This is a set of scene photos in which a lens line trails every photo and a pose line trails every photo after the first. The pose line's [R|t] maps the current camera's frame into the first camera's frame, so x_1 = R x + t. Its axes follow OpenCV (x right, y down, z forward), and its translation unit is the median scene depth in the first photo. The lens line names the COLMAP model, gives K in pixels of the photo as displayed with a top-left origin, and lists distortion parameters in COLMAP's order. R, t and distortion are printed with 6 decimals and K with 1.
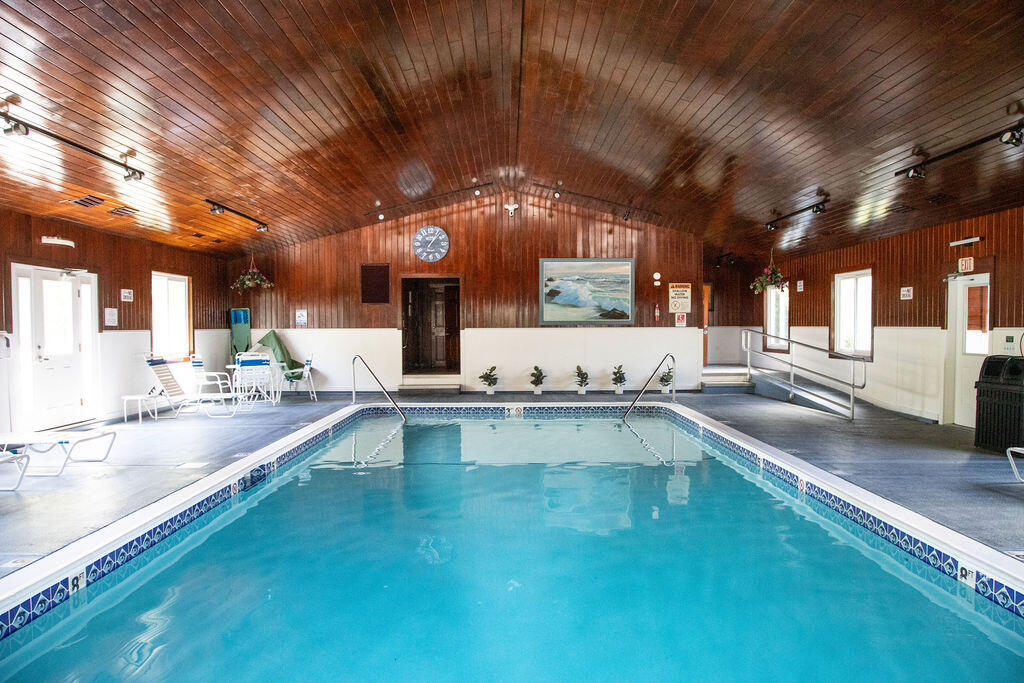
lens RADIAL K [[712.9, 0, 521.6], [0, 712.9, 342.4], [0, 0, 1]] dist [-0.007936, -0.001205]
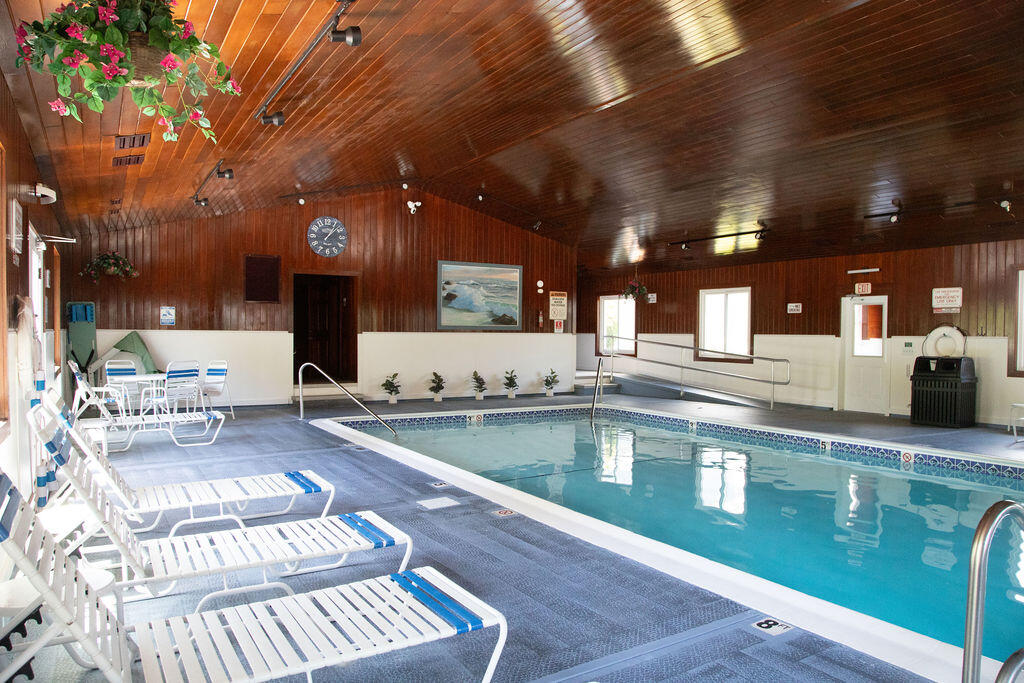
lens RADIAL K [[712.9, 0, 512.1], [0, 712.9, 340.7], [0, 0, 1]] dist [-0.007936, -0.001205]
pose [[0.864627, 0.004517, 0.502394, -0.373455], [0.000660, 0.999949, -0.010127, 0.000520], [-0.502414, 0.009088, 0.864579, 0.117520]]
